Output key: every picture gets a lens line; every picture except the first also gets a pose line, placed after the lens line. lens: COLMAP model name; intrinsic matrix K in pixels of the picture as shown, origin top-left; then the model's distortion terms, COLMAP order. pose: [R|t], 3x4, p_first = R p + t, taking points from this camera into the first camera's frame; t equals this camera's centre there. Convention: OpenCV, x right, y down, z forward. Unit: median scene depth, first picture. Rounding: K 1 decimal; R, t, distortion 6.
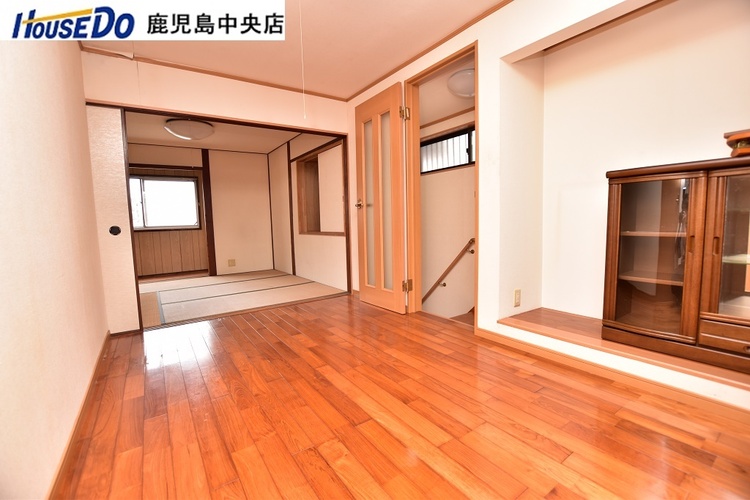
lens RADIAL K [[331.0, 0, 379.2], [0, 331.0, 250.4], [0, 0, 1]] dist [-0.026204, 0.000752]
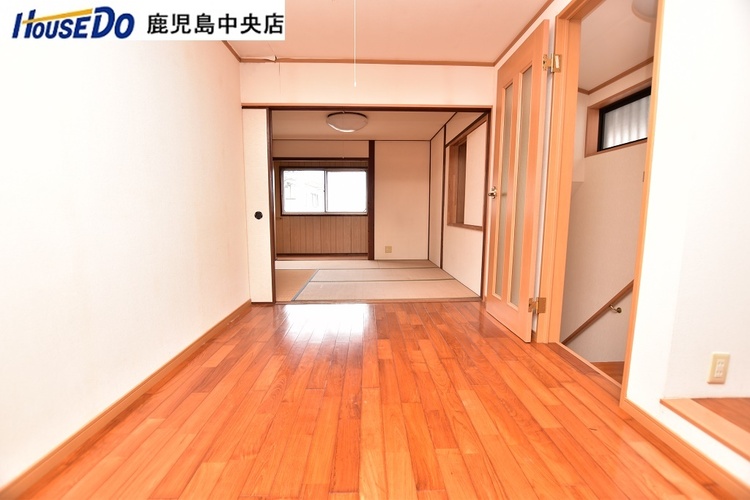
lens RADIAL K [[331.0, 0, 379.2], [0, 331.0, 250.4], [0, 0, 1]] dist [-0.026204, 0.000752]
pose [[0.839140, 0.092187, -0.536047, 0.171155], [-0.073895, 0.995717, 0.055562, -0.029043], [0.538873, -0.007013, 0.842358, 0.205198]]
